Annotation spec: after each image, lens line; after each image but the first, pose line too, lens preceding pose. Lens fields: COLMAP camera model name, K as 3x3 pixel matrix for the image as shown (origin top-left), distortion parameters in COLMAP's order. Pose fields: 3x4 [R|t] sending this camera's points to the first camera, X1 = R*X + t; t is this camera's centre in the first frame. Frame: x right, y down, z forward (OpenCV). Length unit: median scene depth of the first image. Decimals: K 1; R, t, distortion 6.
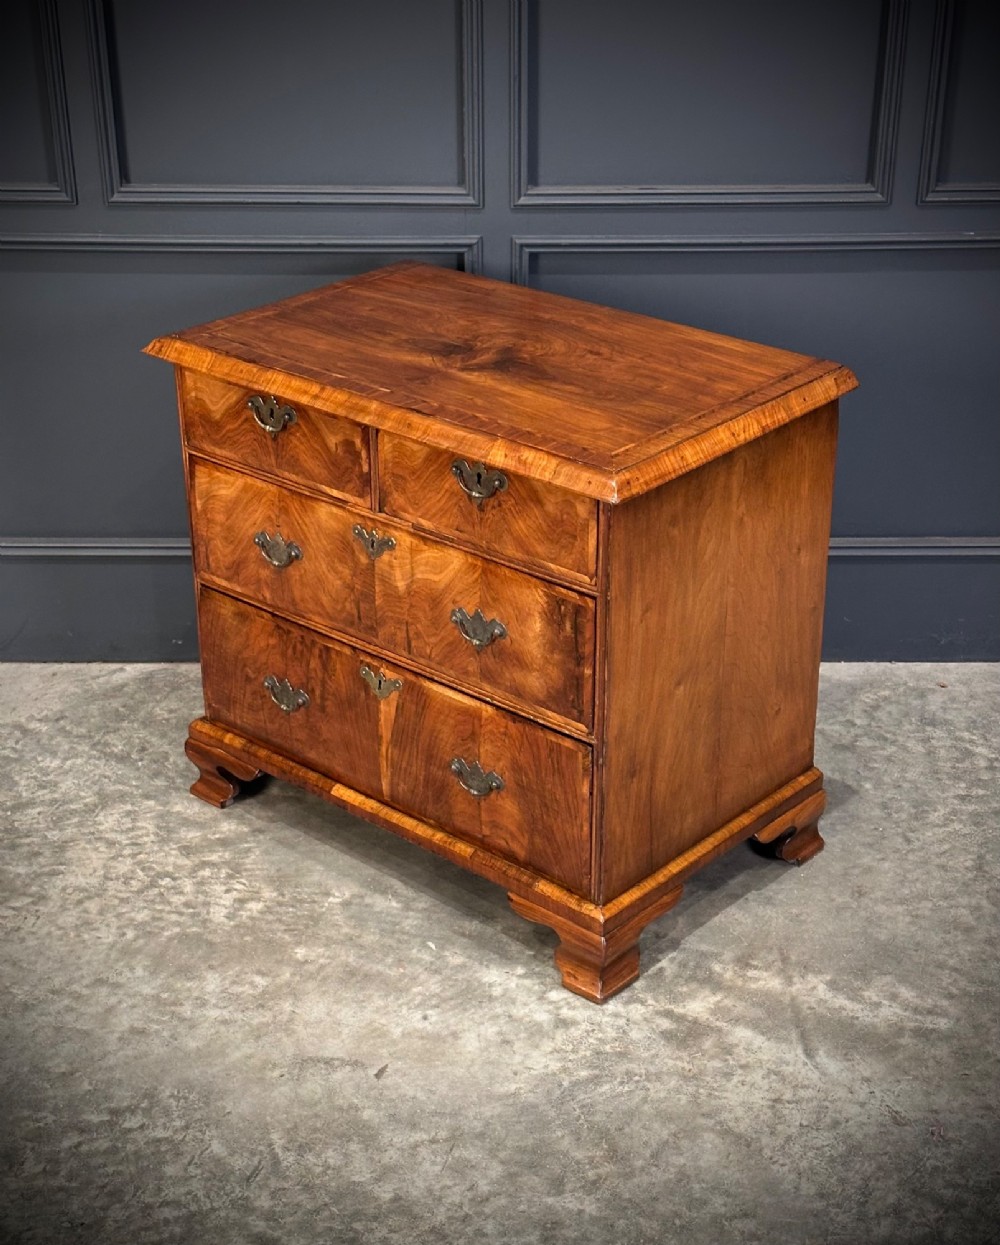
lens RADIAL K [[1887.3, 0, 499.4], [0, 1887.3, 706.0], [0, 0, 1]] dist [0.099550, 0.000000]
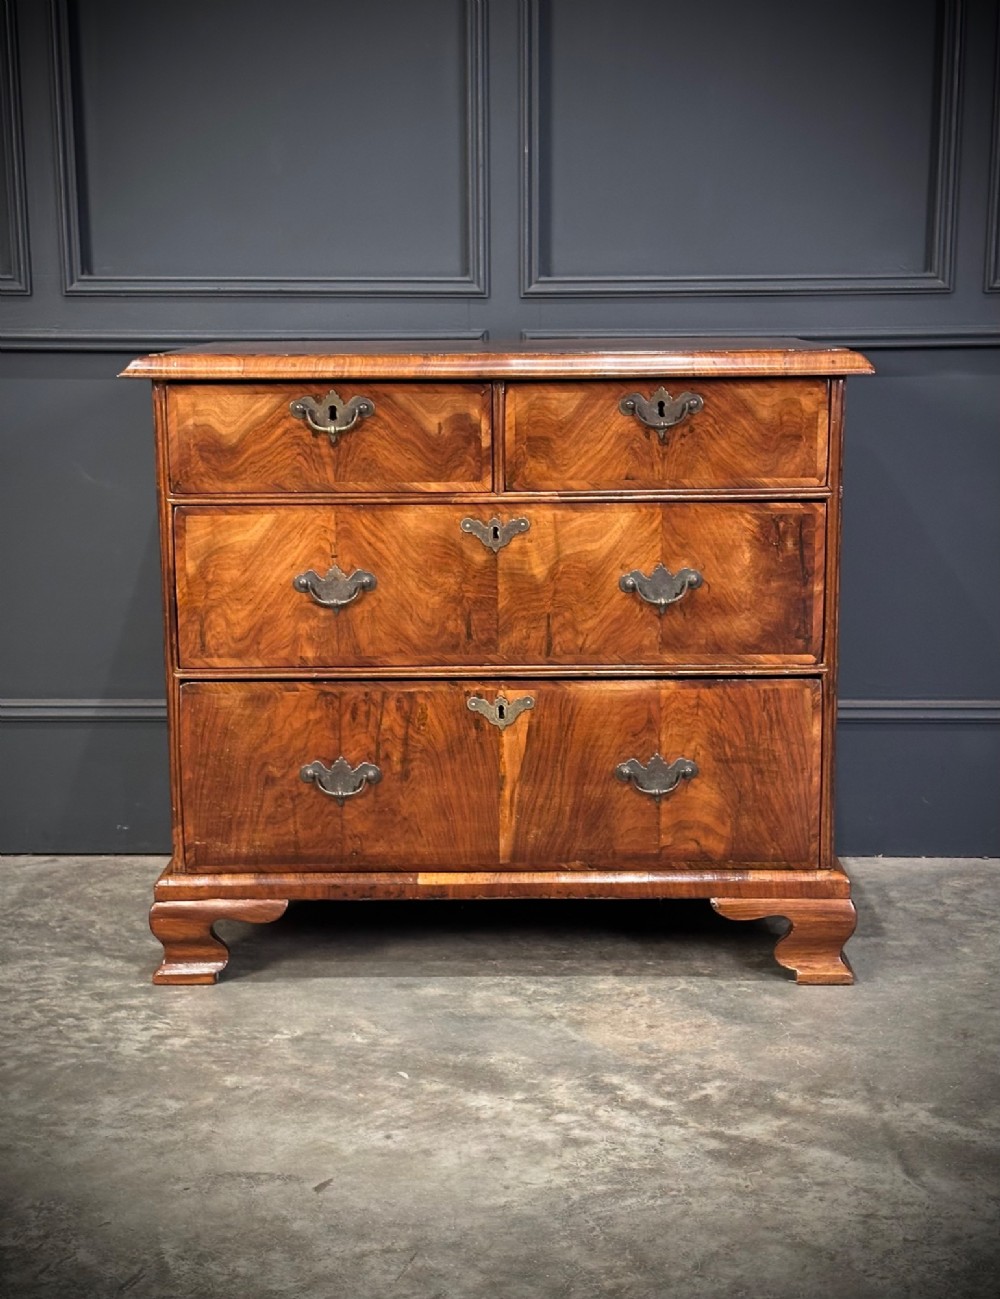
lens RADIAL K [[1943.5, 0, 499.8], [0, 1943.5, 770.7], [0, 0, 1]] dist [0.093384, 0.000000]
pose [[0.999740, 0.003826, -0.022465, 0.020726], [-0.009770, 0.962566, -0.270872, 0.228087], [0.020587, 0.271021, 0.962353, 0.220760]]
